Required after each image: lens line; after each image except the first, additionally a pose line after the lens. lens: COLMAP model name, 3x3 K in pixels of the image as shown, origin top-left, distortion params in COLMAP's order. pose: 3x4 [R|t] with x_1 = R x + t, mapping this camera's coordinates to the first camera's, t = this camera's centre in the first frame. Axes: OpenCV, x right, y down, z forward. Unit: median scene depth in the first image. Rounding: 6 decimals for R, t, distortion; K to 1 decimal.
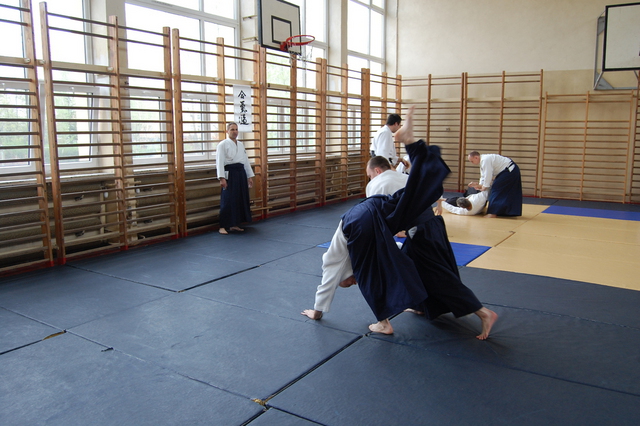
lens RADIAL K [[534.9, 0, 320.0], [0, 534.9, 213.0], [0, 0, 1]] dist [-0.074501, 0.015080]
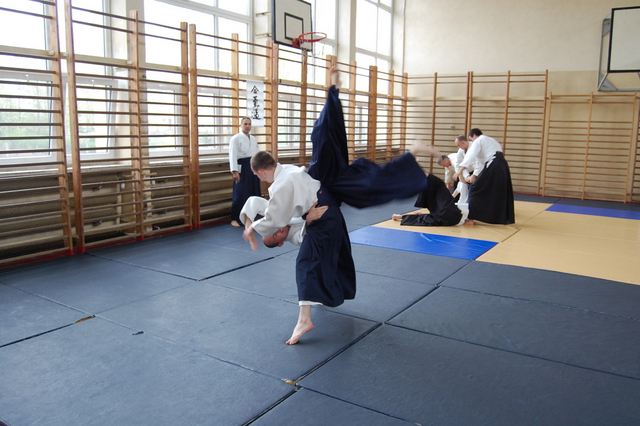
lens RADIAL K [[534.9, 0, 320.0], [0, 534.9, 213.0], [0, 0, 1]] dist [-0.074501, 0.015080]
pose [[0.999865, 0.015445, 0.005591, -0.022761], [-0.015487, 0.999851, 0.007586, 0.003423], [-0.005473, -0.007672, 0.999956, -0.019467]]
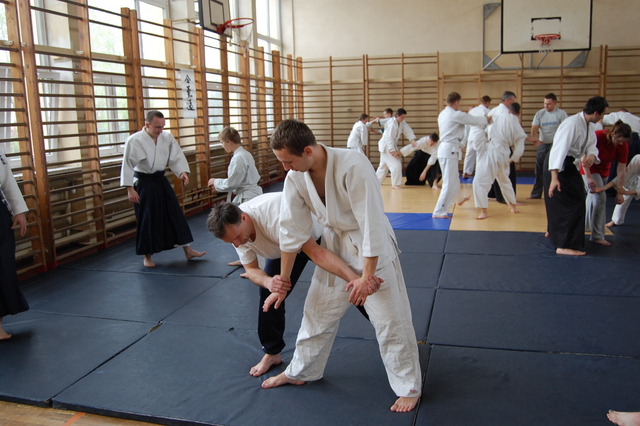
lens RADIAL K [[572.4, 0, 320.0], [0, 572.4, 213.0], [0, 0, 1]] dist [-0.067734, 0.009870]
pose [[0.949808, -0.079695, 0.302513, -0.235803], [0.074225, 0.996803, 0.029557, 0.005282], [-0.303901, -0.005620, 0.952687, -0.046985]]
